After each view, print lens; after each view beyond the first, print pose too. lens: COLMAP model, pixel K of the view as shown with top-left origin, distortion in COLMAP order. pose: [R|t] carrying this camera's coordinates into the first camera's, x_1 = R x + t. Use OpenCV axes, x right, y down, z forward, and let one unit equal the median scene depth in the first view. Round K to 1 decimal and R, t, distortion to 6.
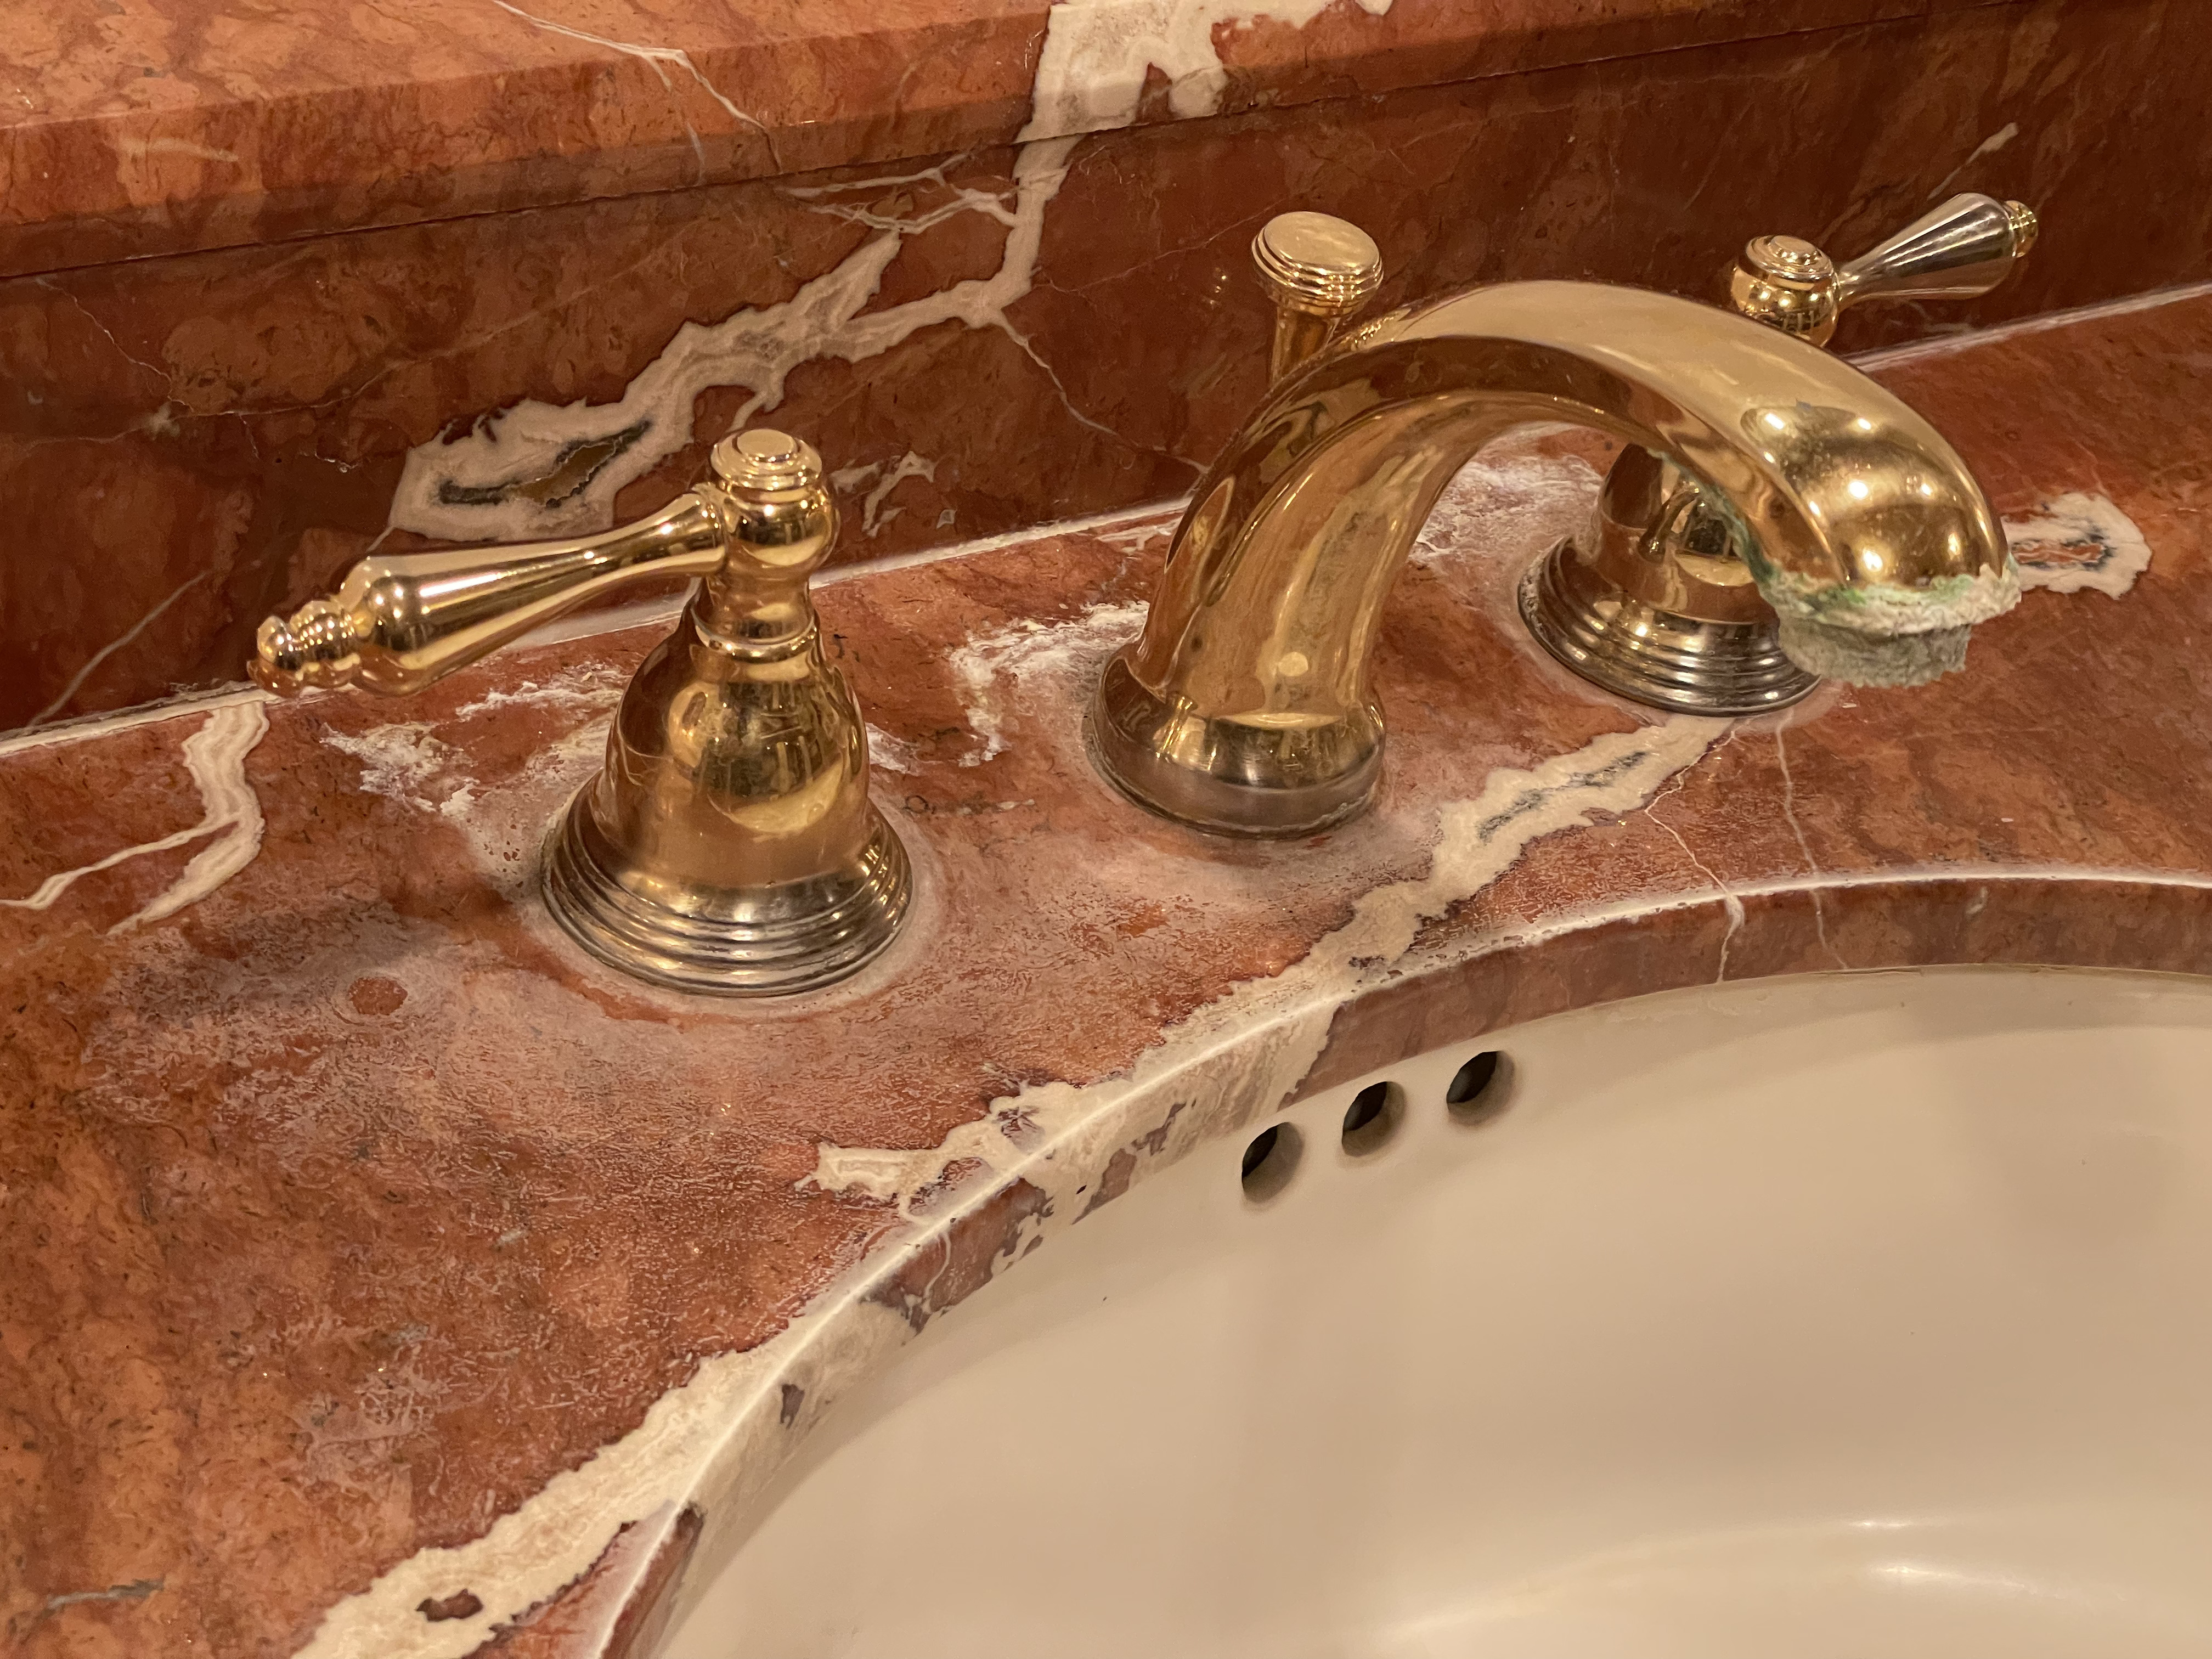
lens RADIAL K [[3261.8, 0, 1106.0], [0, 3261.8, 829.5], [0, 0, 1]] dist [0.208804, -0.329837]
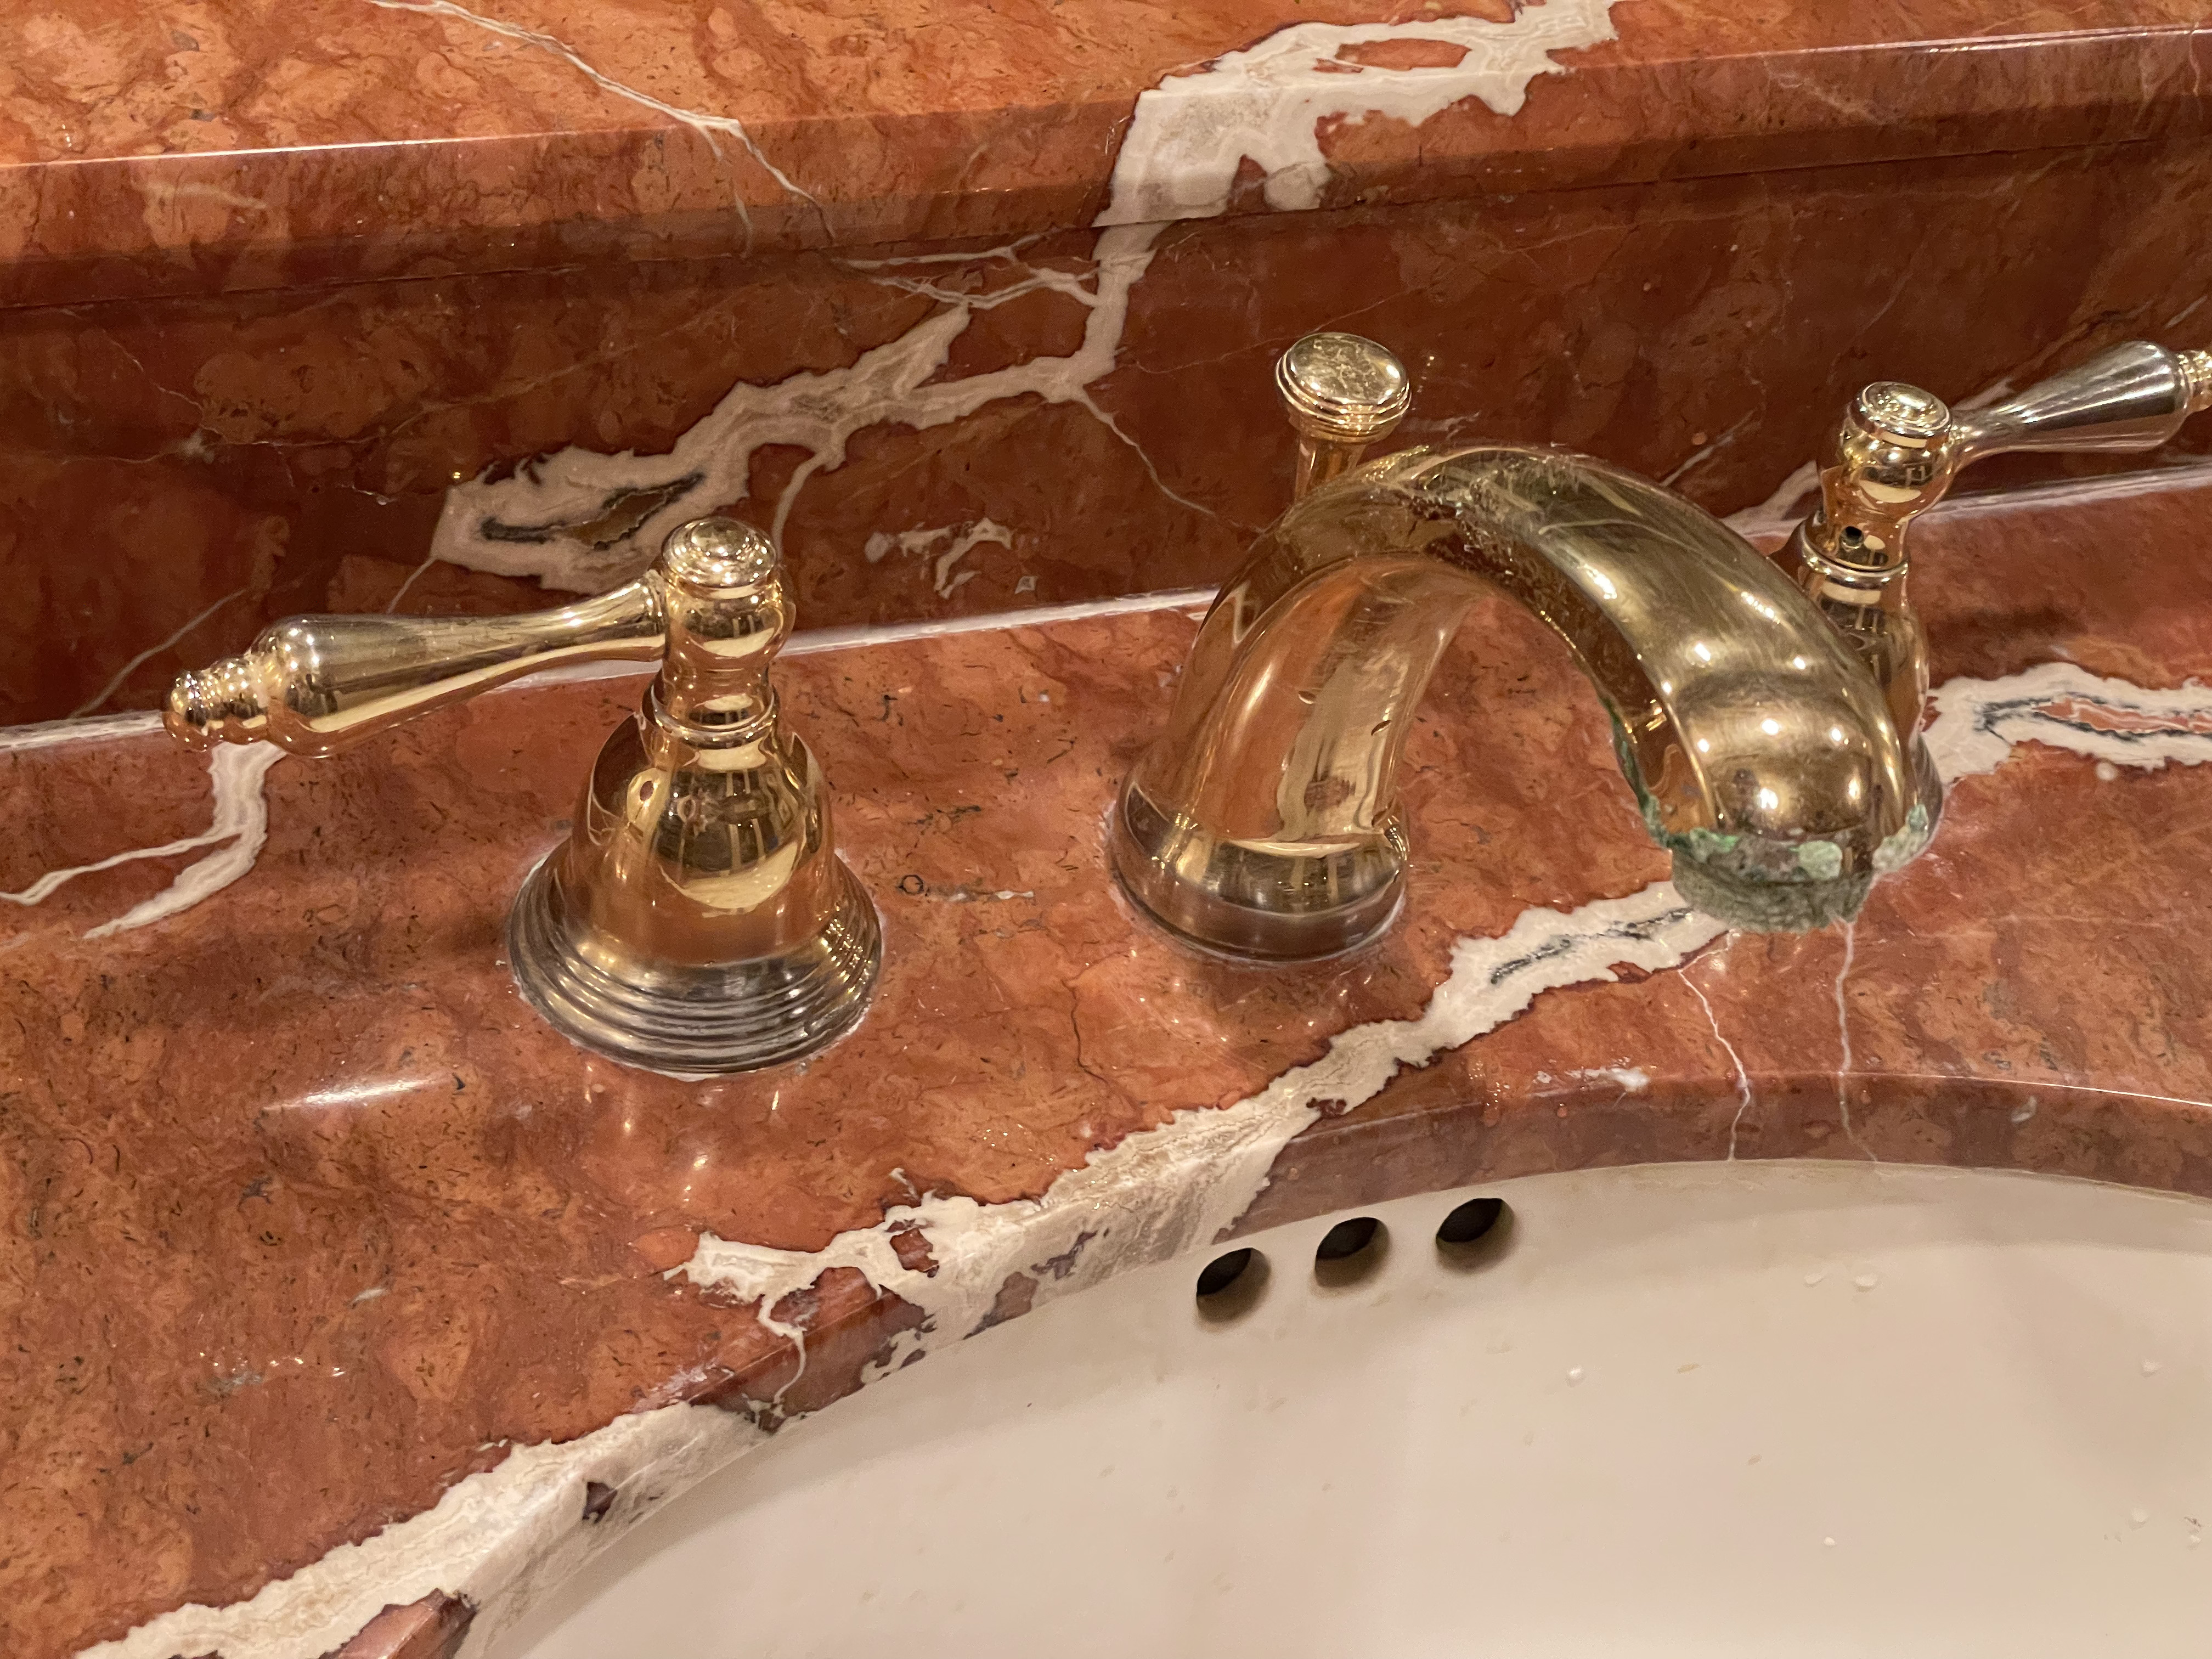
lens RADIAL K [[3305.2, 0, 1106.0], [0, 3305.2, 829.5], [0, 0, 1]] dist [0.171288, -0.127576]
pose [[0.979265, 0.115109, -0.166703, 0.172024], [-0.109366, 0.993060, 0.043261, -0.077029], [0.170526, -0.024133, 0.985058, 0.016932]]
